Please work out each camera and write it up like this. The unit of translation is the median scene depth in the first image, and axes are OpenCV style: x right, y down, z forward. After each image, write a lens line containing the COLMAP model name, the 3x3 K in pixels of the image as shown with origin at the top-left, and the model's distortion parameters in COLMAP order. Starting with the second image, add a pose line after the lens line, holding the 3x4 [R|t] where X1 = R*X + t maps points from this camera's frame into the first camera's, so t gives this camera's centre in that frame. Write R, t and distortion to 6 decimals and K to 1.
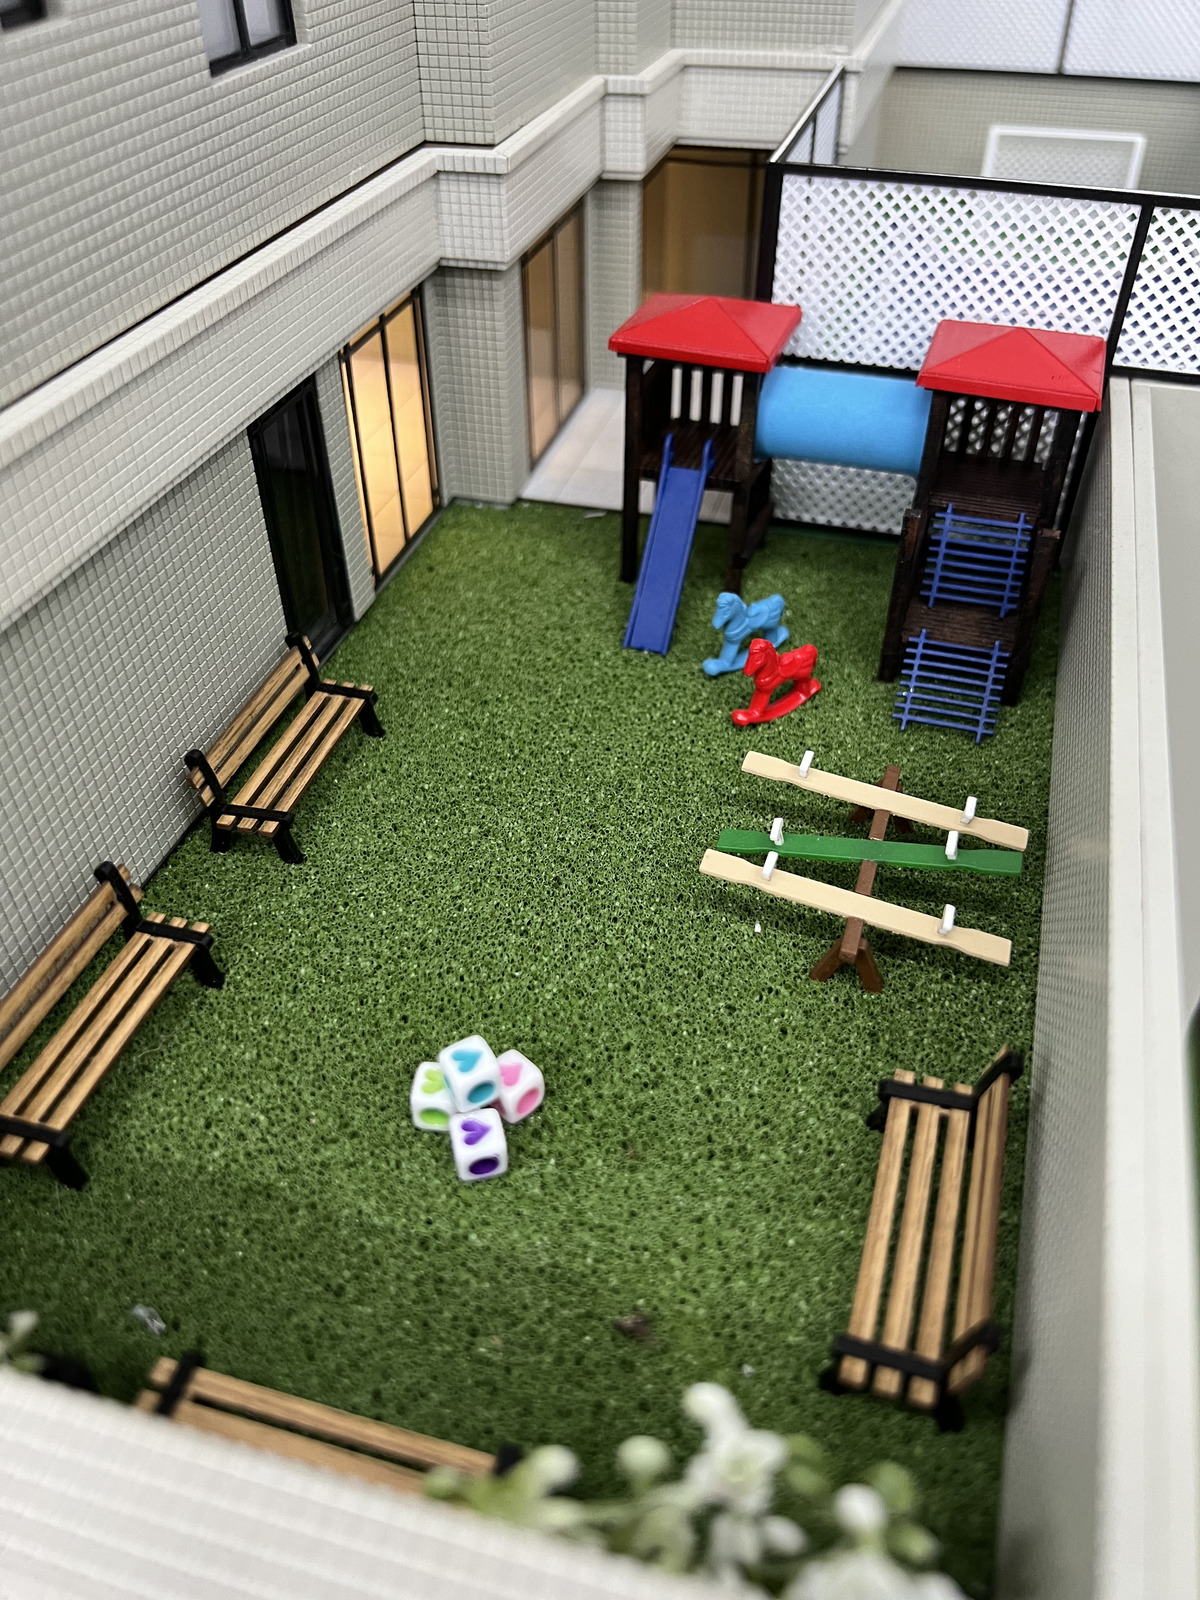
lens RADIAL K [[1253.9, 0, 589.2], [0, 1253.9, 820.5], [0, 0, 1]] dist [0.051544, -0.078456]
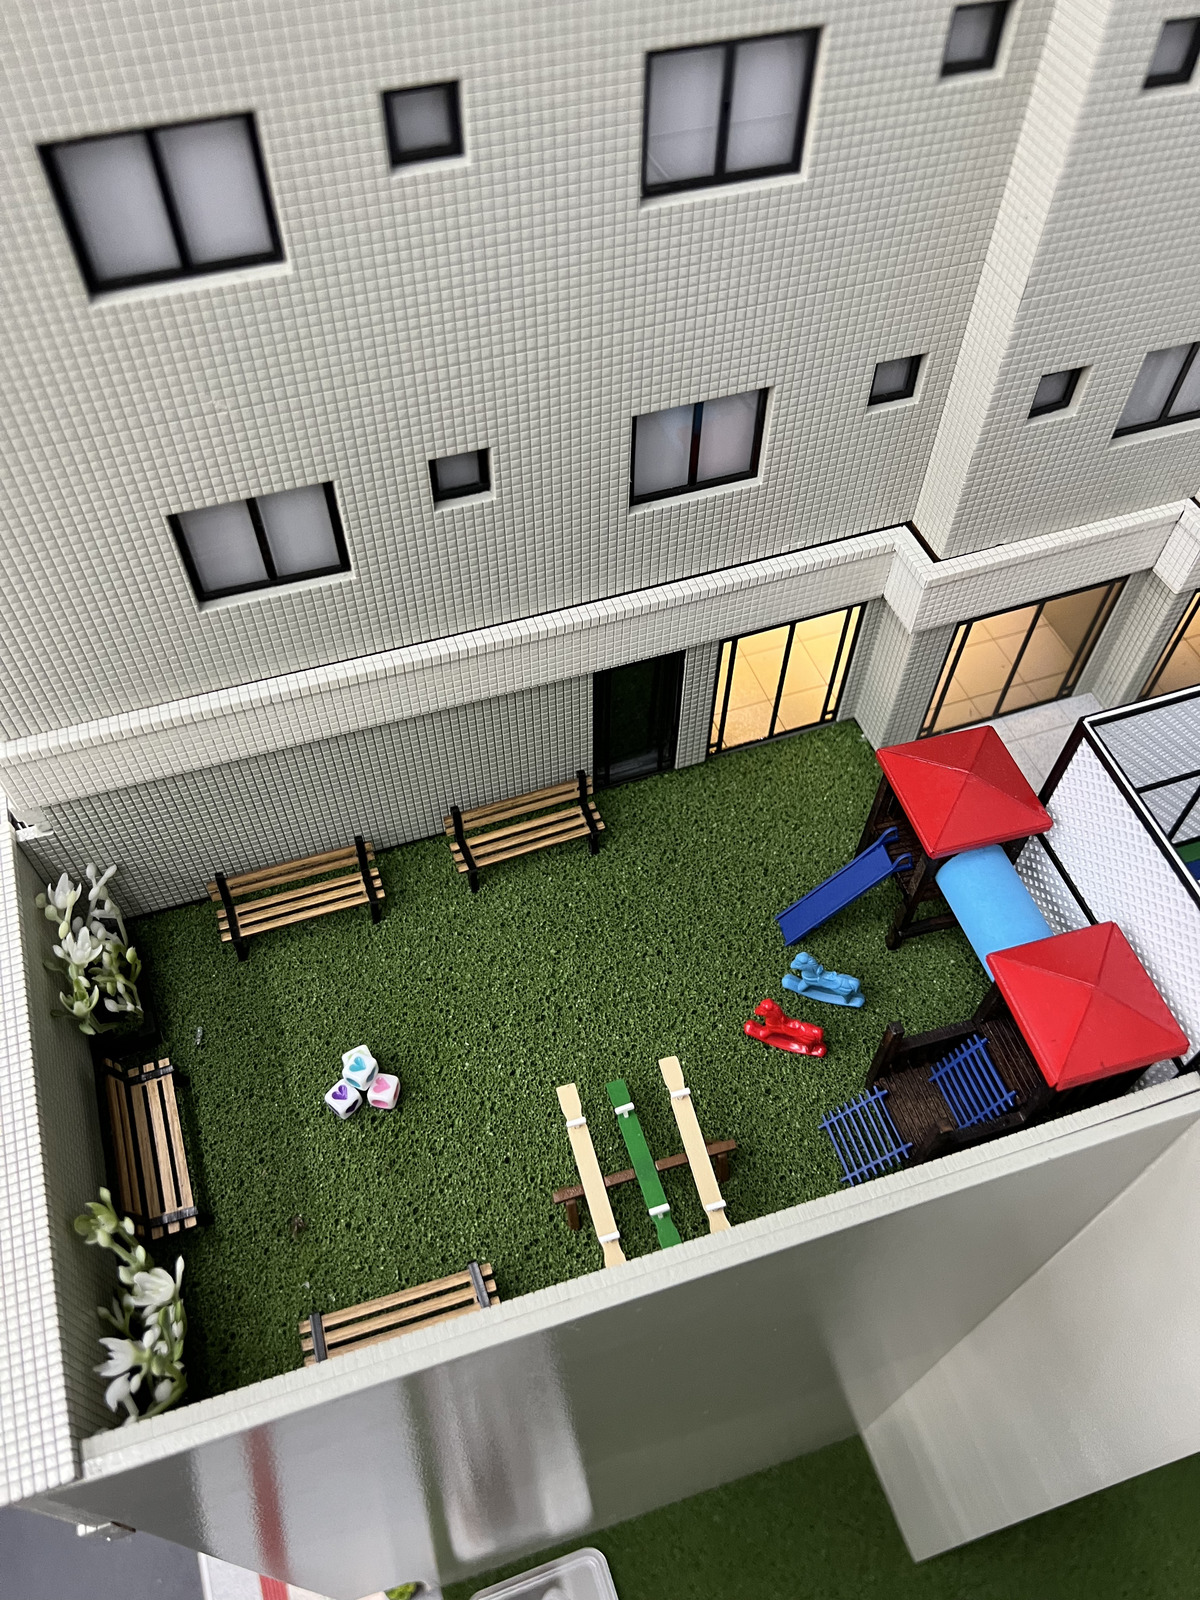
lens RADIAL K [[1253.9, 0, 598.9], [0, 1253.9, 804.6], [0, 0, 1]] dist [0.051544, -0.078456]
pose [[0.577310, 0.676175, -0.457713, 0.559429], [-0.542257, 0.736592, 0.404215, -0.832146], [0.610467, 0.014841, 0.791902, -0.217774]]
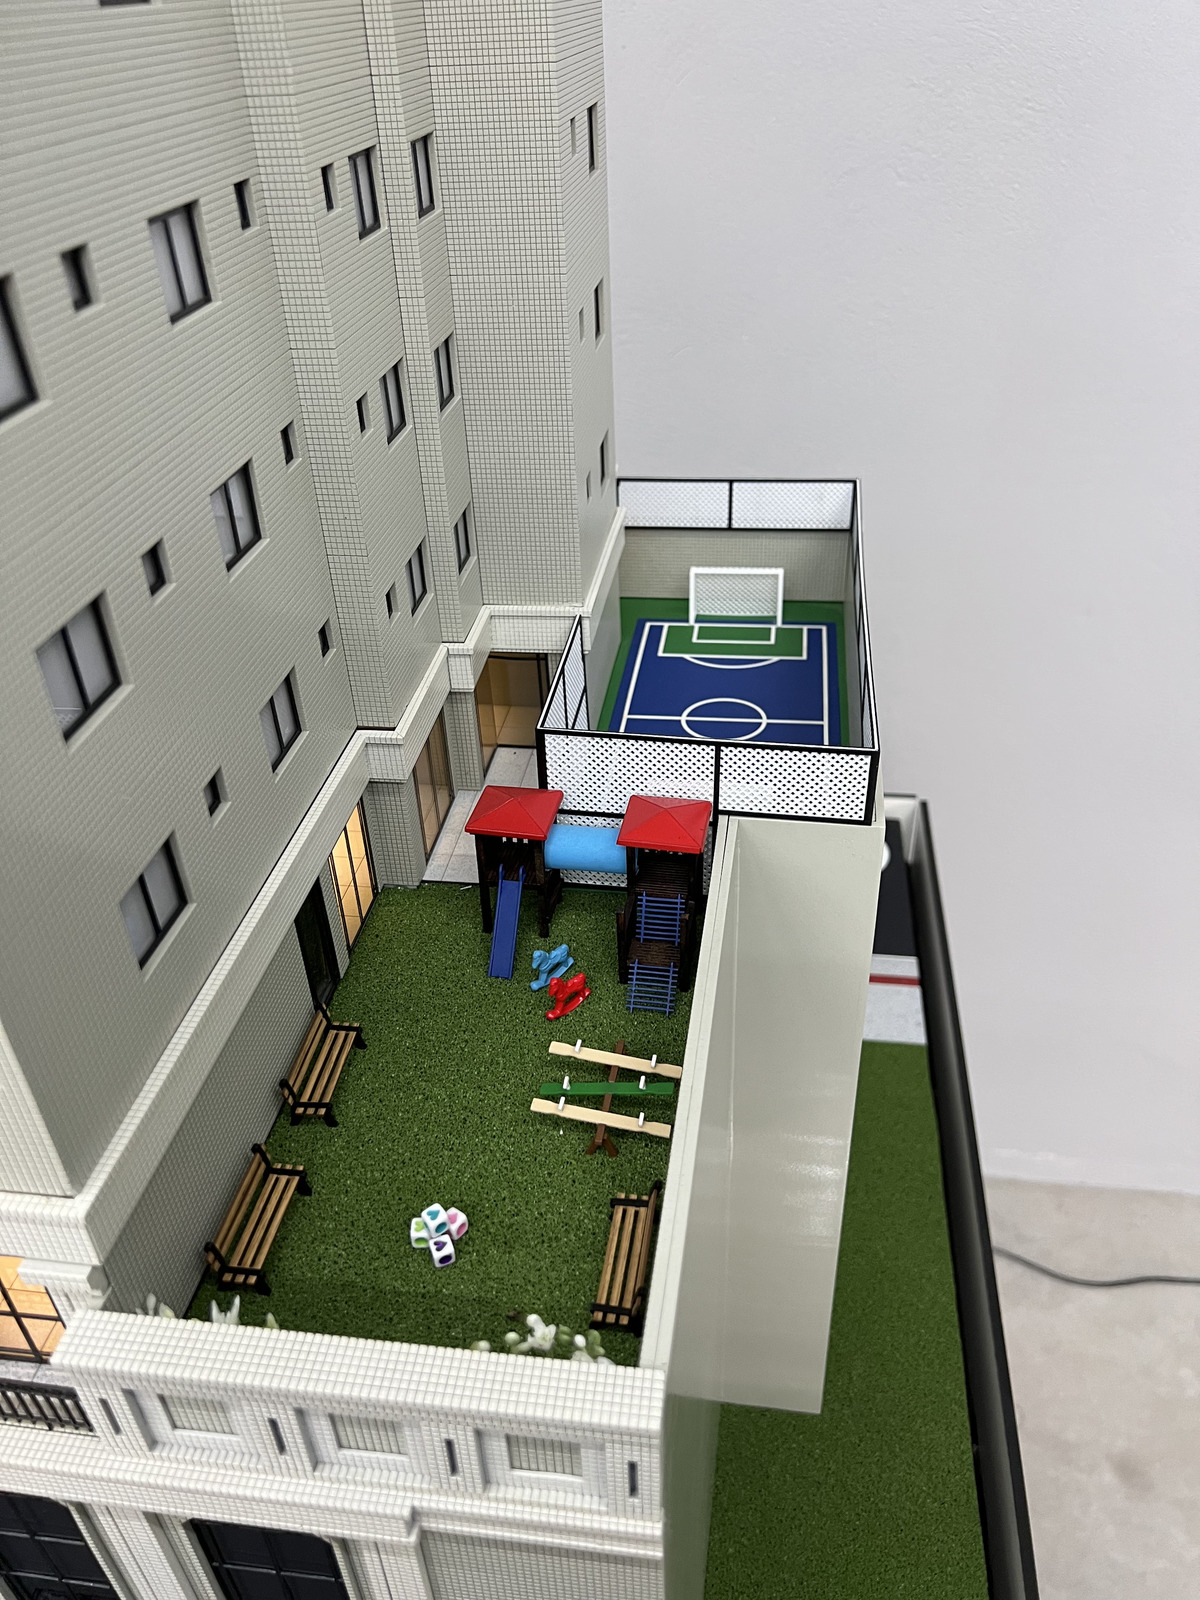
lens RADIAL K [[1253.9, 0, 614.0], [0, 1253.9, 785.4], [0, 0, 1]] dist [0.051544, -0.078456]
pose [[0.988737, -0.098849, 0.112377, 0.039330], [0.112198, 0.986482, -0.119433, -0.220661], [-0.099052, 0.130696, 0.986462, -1.149321]]
